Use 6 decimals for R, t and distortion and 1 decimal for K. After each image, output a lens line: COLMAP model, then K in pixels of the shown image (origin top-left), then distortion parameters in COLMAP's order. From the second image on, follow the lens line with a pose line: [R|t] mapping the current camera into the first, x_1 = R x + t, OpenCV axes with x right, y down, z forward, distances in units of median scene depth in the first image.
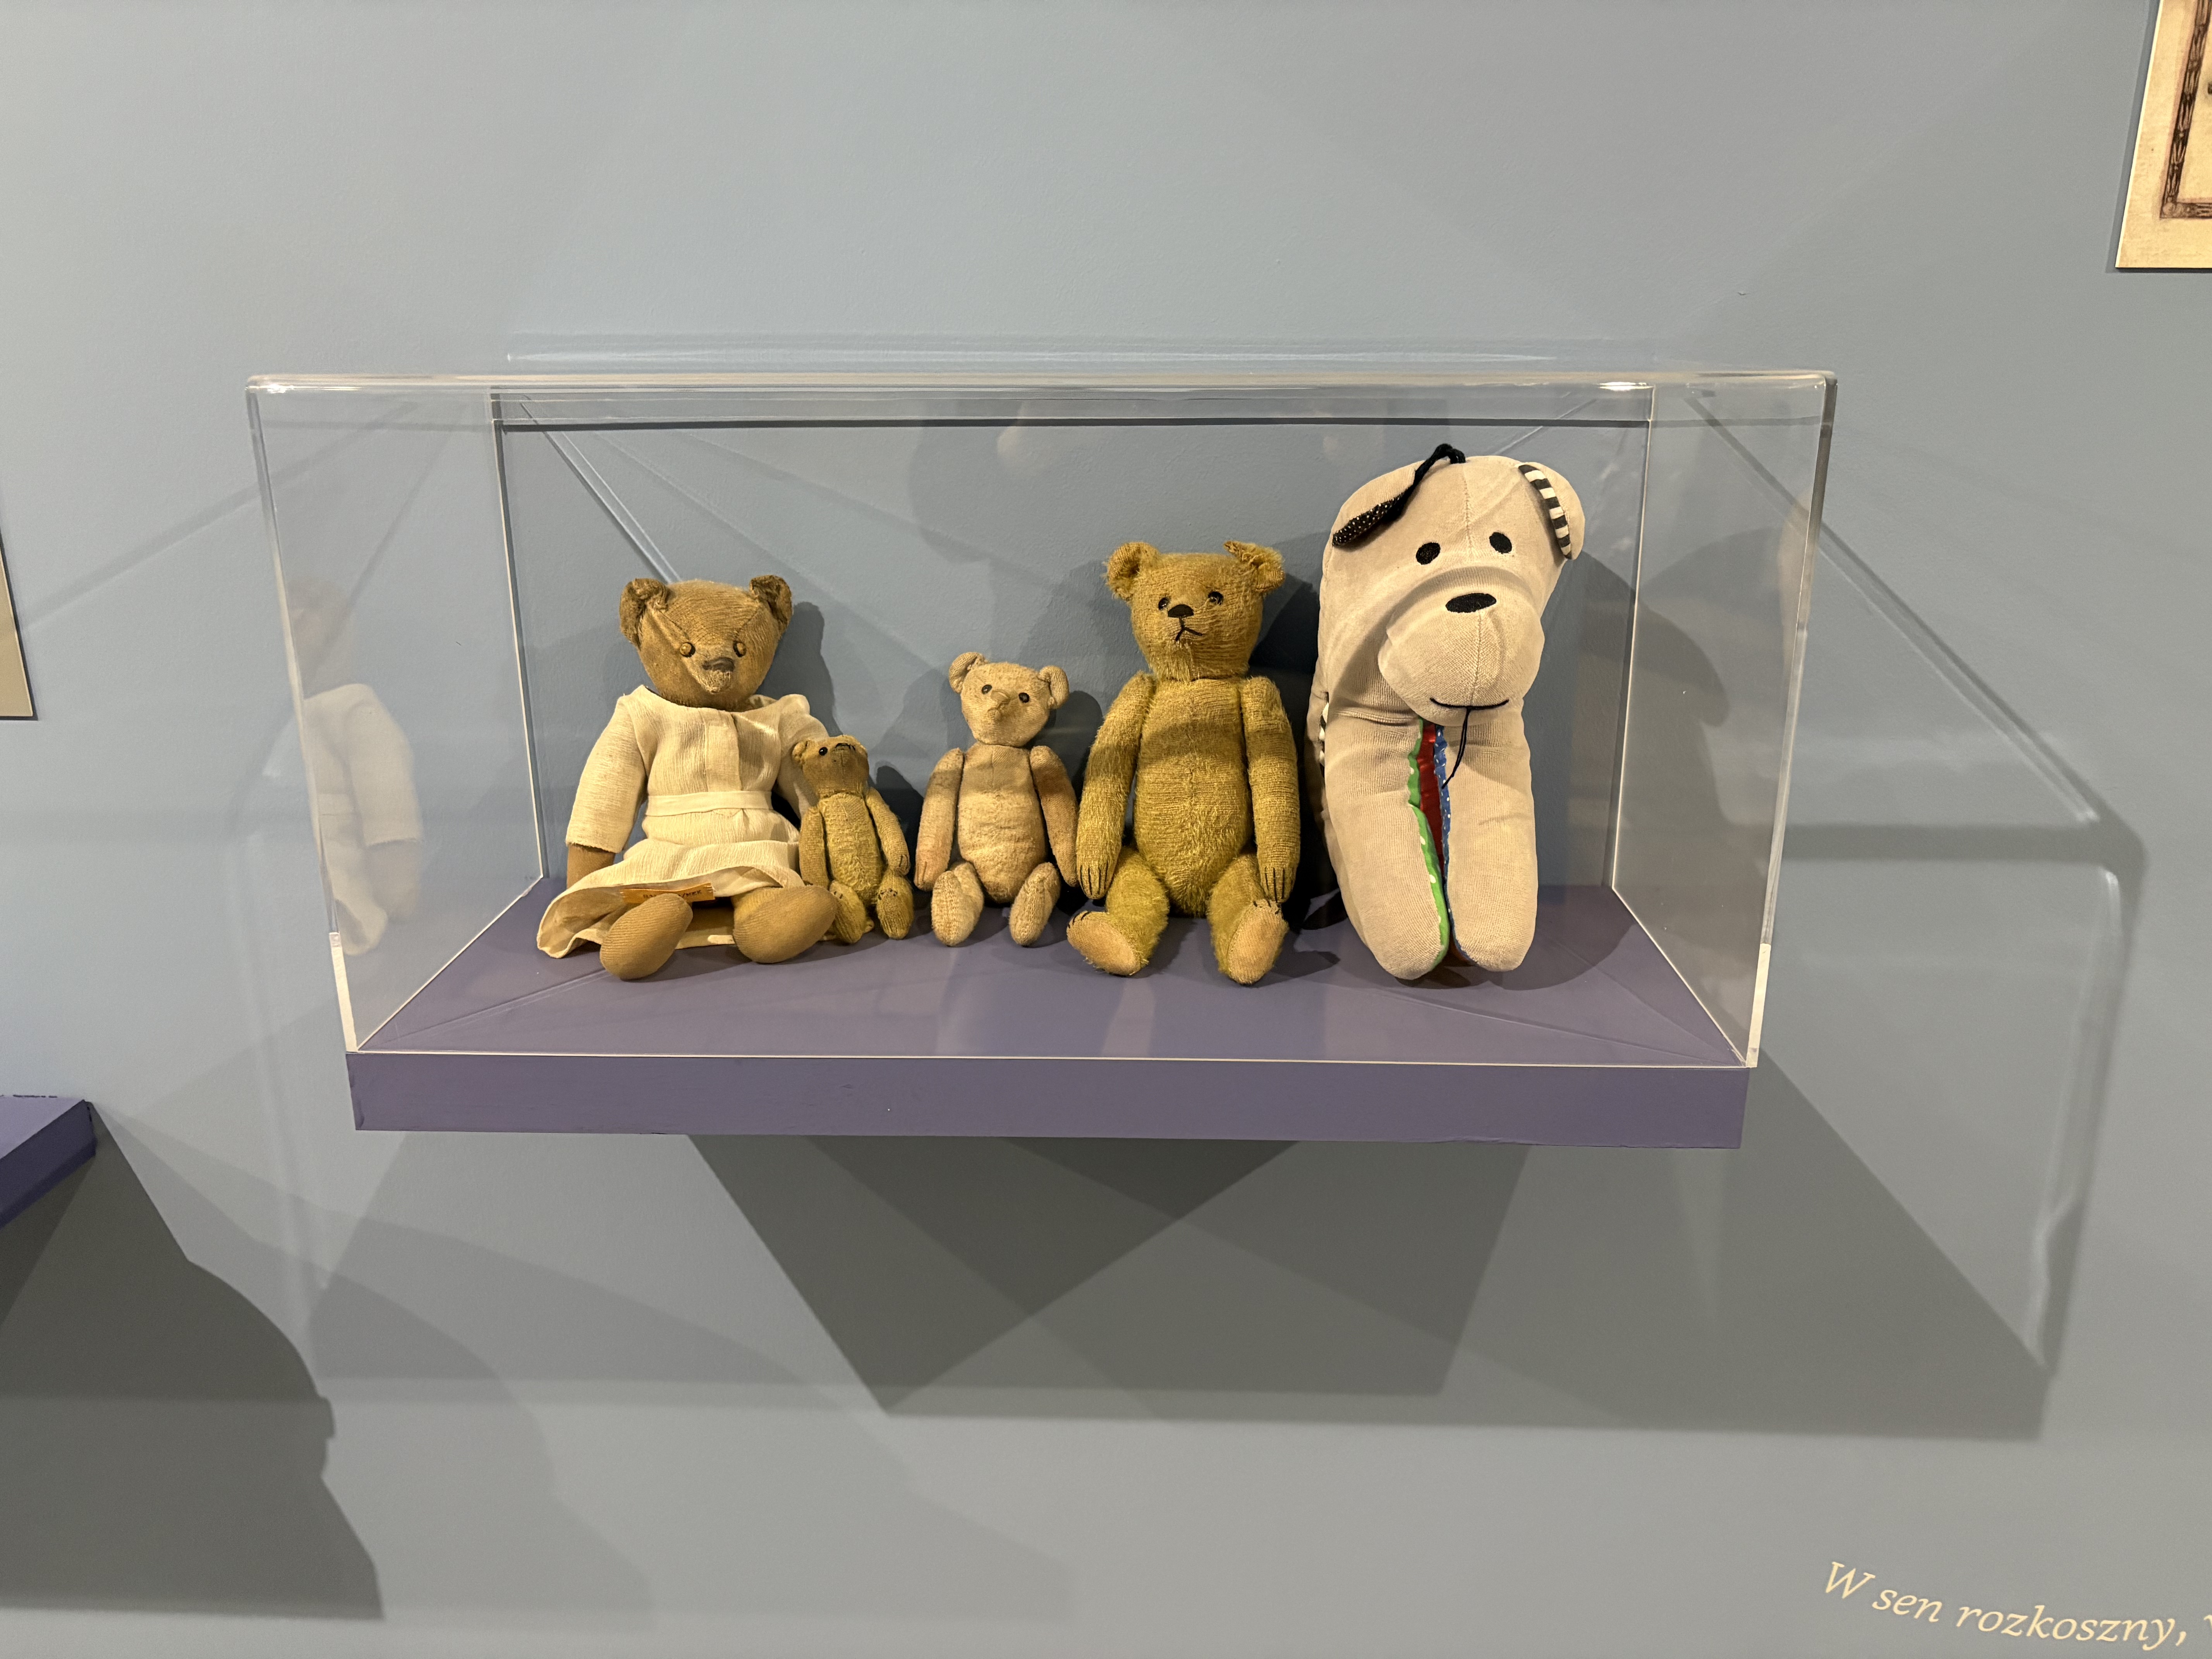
lens RADIAL K [[1673.0, 0, 1109.4], [0, 1673.0, 828.9], [0, 0, 1]] dist [0.040171, -0.052053]
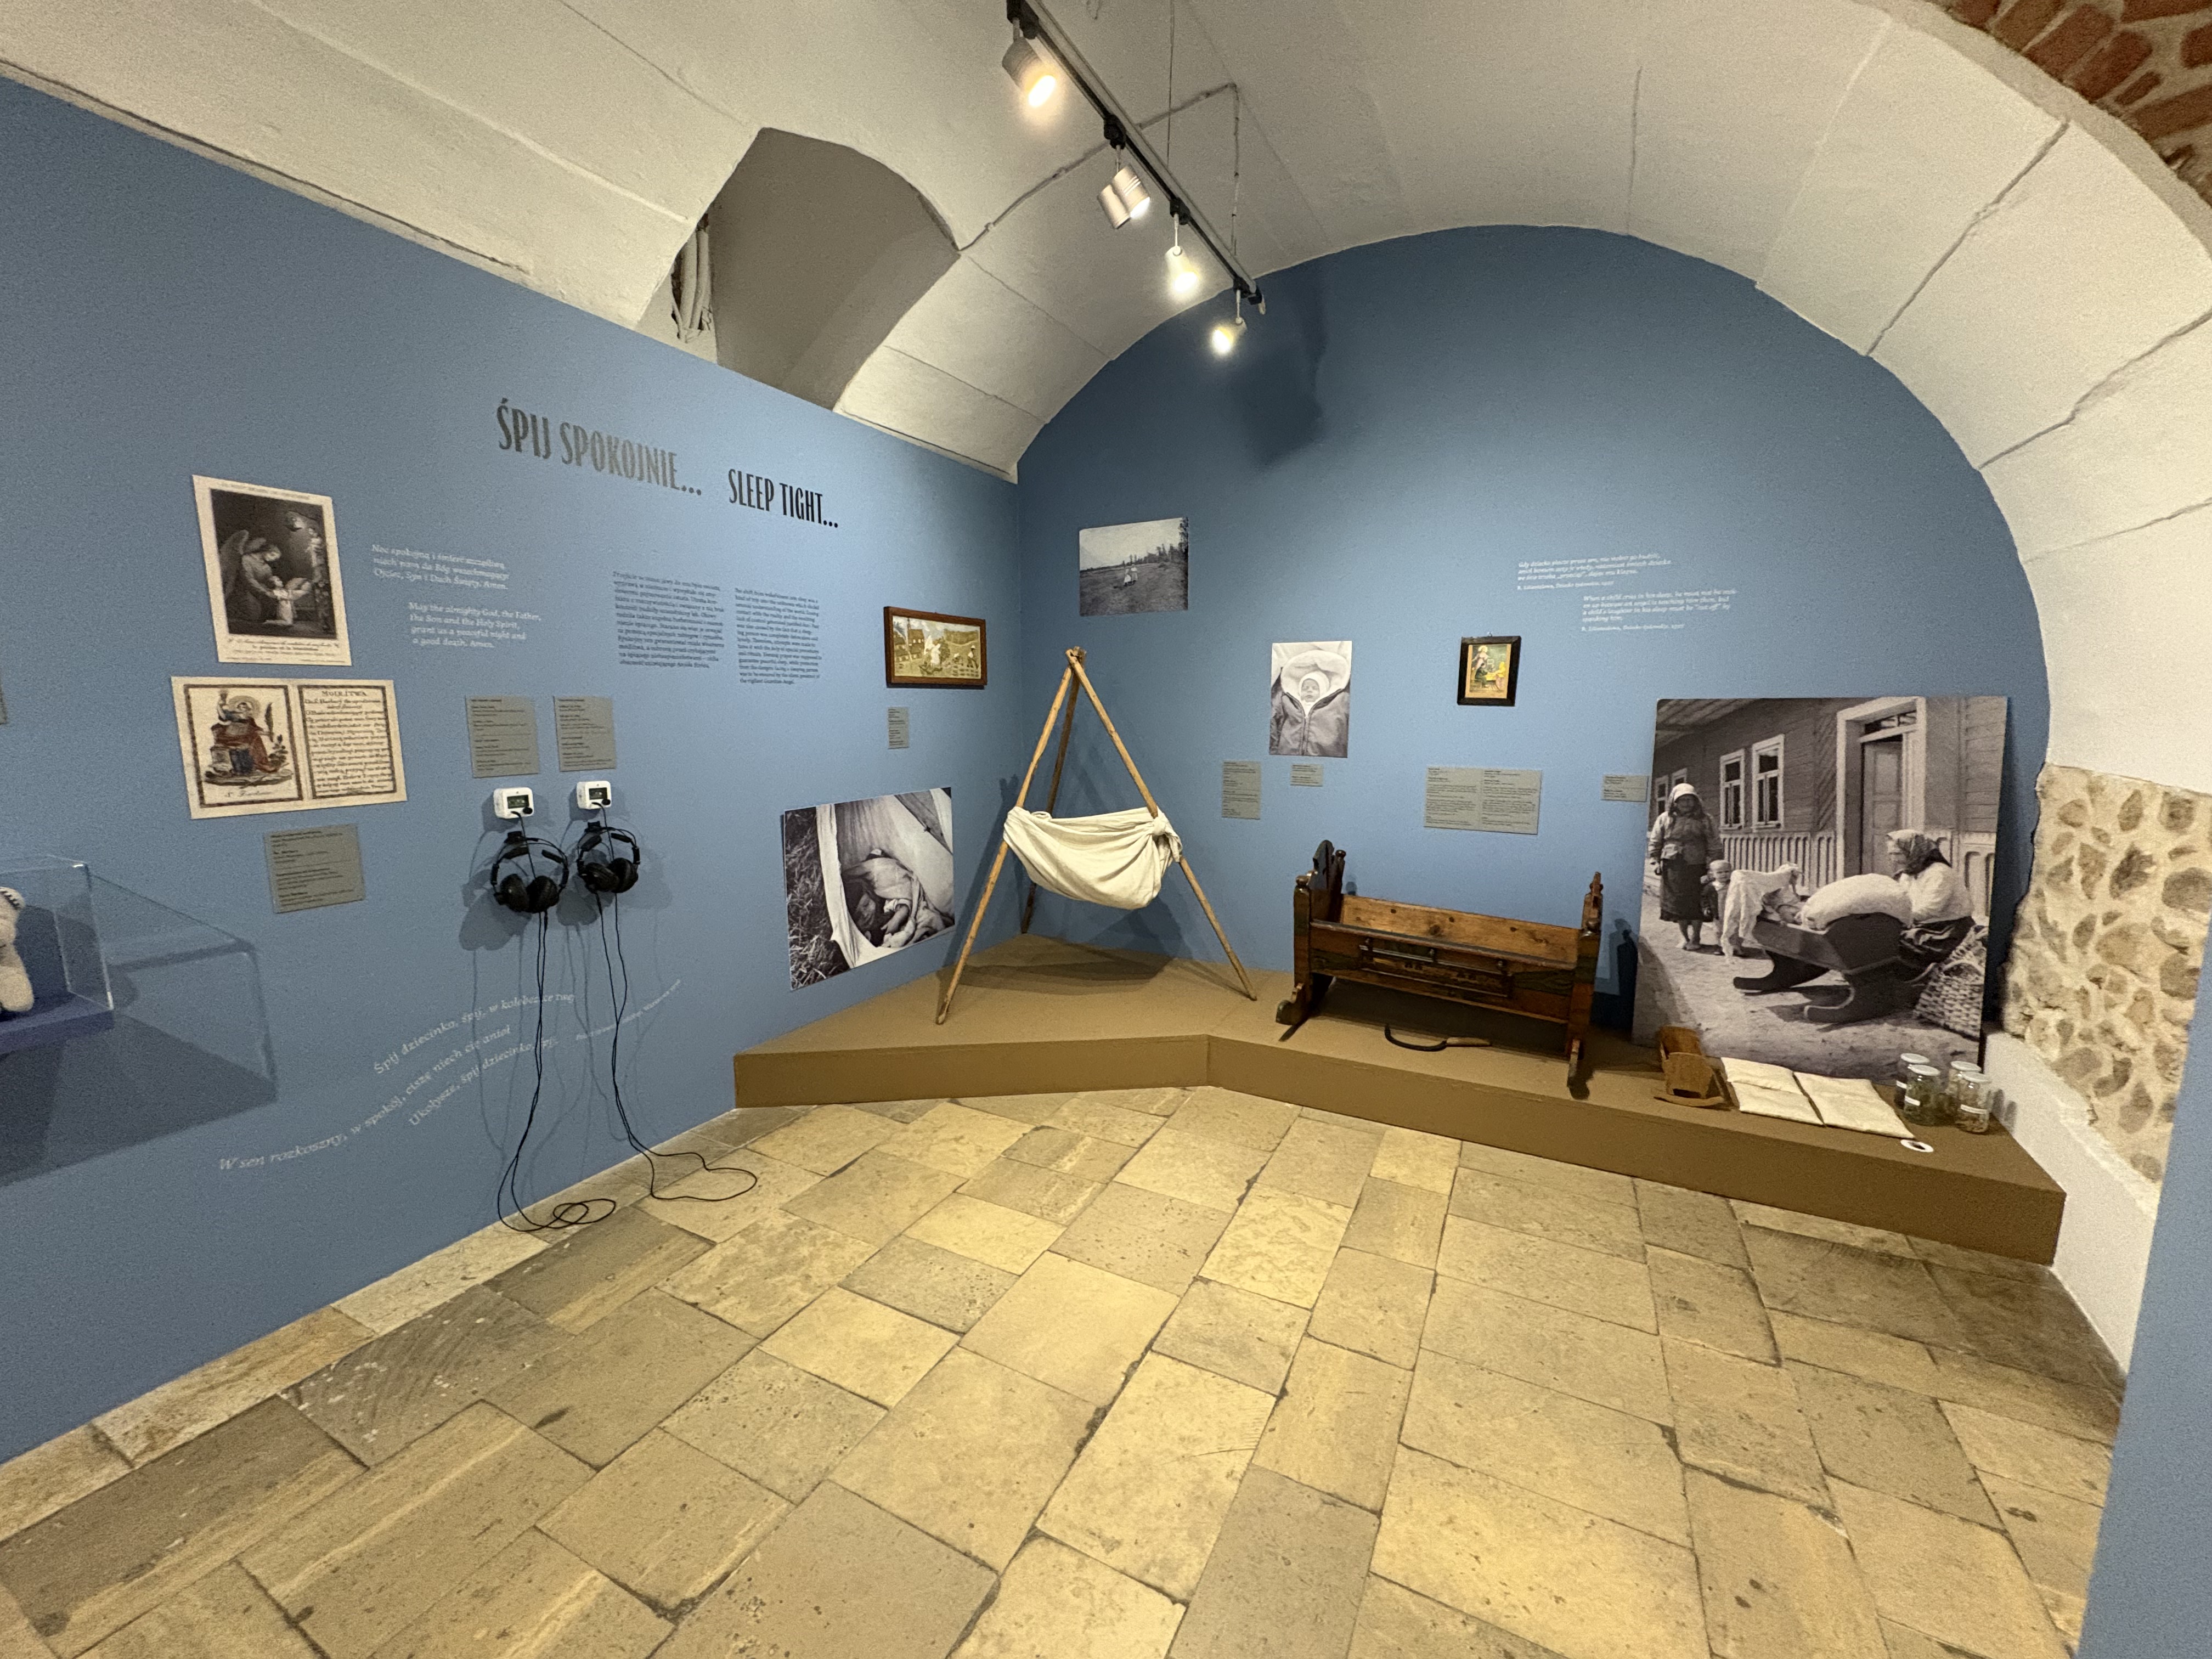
lens RADIAL K [[881.9, 0, 1120.1], [0, 881.9, 822.4], [0, 0, 1]] dist [-0.001099, -0.002080]
pose [[0.425689, -0.127898, 0.895785, -0.438546], [0.279977, 0.959998, 0.004018, 0.352390], [-0.860466, 0.249089, 0.444470, -2.147621]]
